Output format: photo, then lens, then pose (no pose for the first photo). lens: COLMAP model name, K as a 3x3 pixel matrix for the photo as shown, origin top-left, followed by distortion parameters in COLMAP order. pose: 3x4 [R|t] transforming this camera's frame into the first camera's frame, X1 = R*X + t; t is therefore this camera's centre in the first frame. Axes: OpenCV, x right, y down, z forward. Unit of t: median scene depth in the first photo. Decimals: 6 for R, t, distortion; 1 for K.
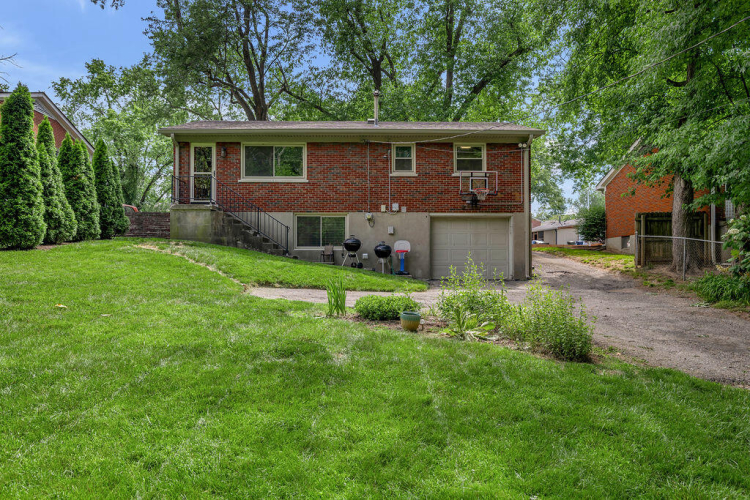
lens RADIAL K [[514.3, 0, 374.9], [0, 514.3, 249.4], [0, 0, 1]] dist [-0.007170, -0.002727]
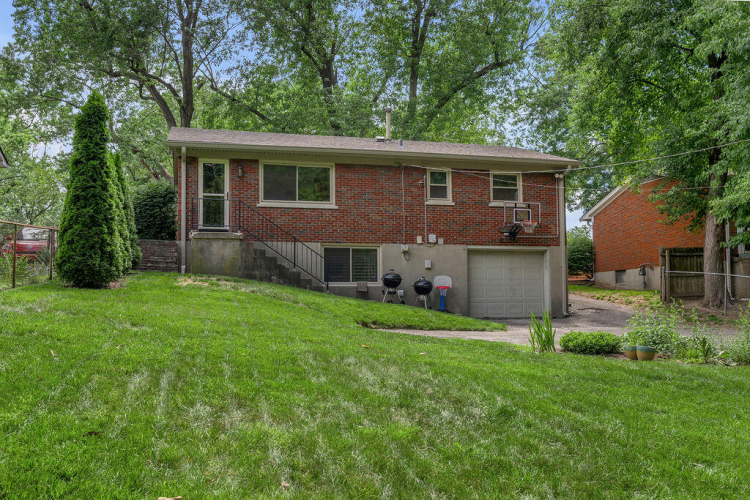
lens RADIAL K [[663.0, 0, 375.0], [0, 663.0, 251.2], [0, 0, 1]] dist [0.001245, 0.002149]
pose [[0.971512, 0.010365, 0.236762, -0.333092], [0.001039, 0.998847, -0.047990, -0.004165], [-0.236987, 0.046869, 0.970382, -0.106263]]
